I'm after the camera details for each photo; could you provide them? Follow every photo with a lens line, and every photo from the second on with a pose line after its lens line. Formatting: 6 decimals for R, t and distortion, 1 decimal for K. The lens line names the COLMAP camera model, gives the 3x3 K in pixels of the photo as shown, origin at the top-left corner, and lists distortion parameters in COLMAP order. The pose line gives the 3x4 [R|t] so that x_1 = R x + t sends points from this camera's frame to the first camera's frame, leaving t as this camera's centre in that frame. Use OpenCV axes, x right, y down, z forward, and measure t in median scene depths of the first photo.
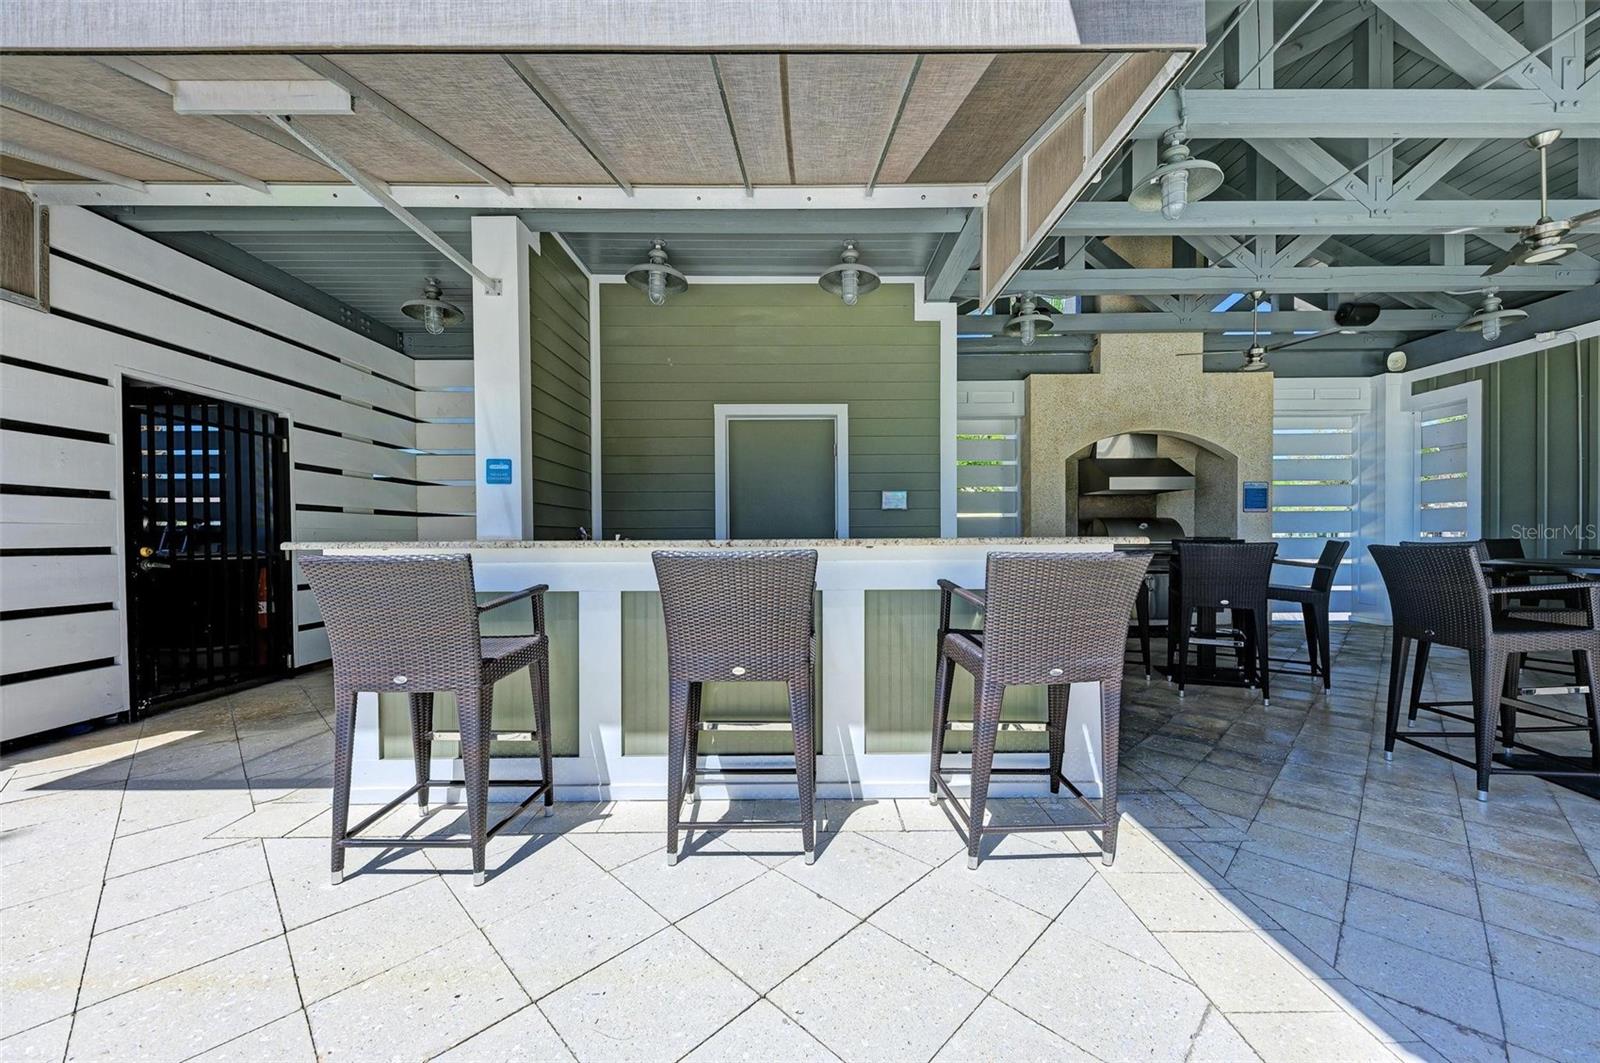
lens RADIAL K [[617.3, 0, 805.6], [0, 617.3, 542.5], [0, 0, 1]] dist [-0.011799, -0.000087]
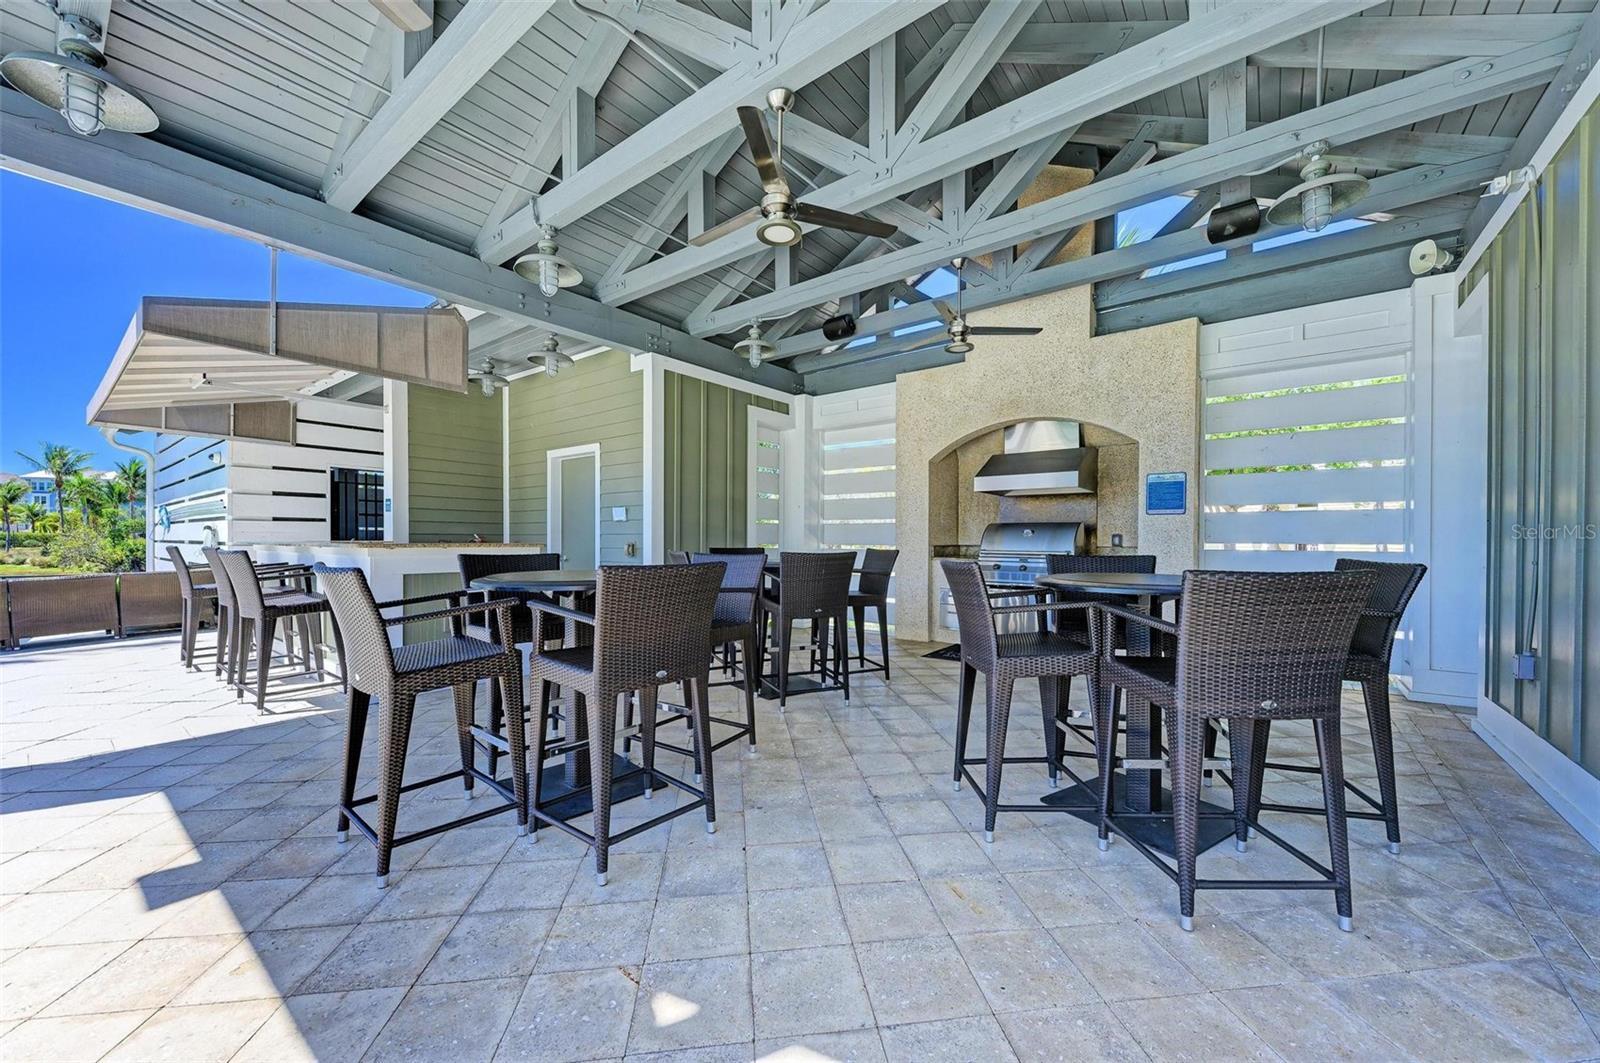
lens RADIAL K [[617.3, 0, 800.0], [0, 617.3, 533.1], [0, 0, 1]] dist [-0.011799, -0.000087]
pose [[0.779192, 0.003254, -0.626777, 1.239882], [-0.013537, 0.999841, -0.011638, -0.020255], [0.626639, 0.017553, 0.779112, 0.237138]]
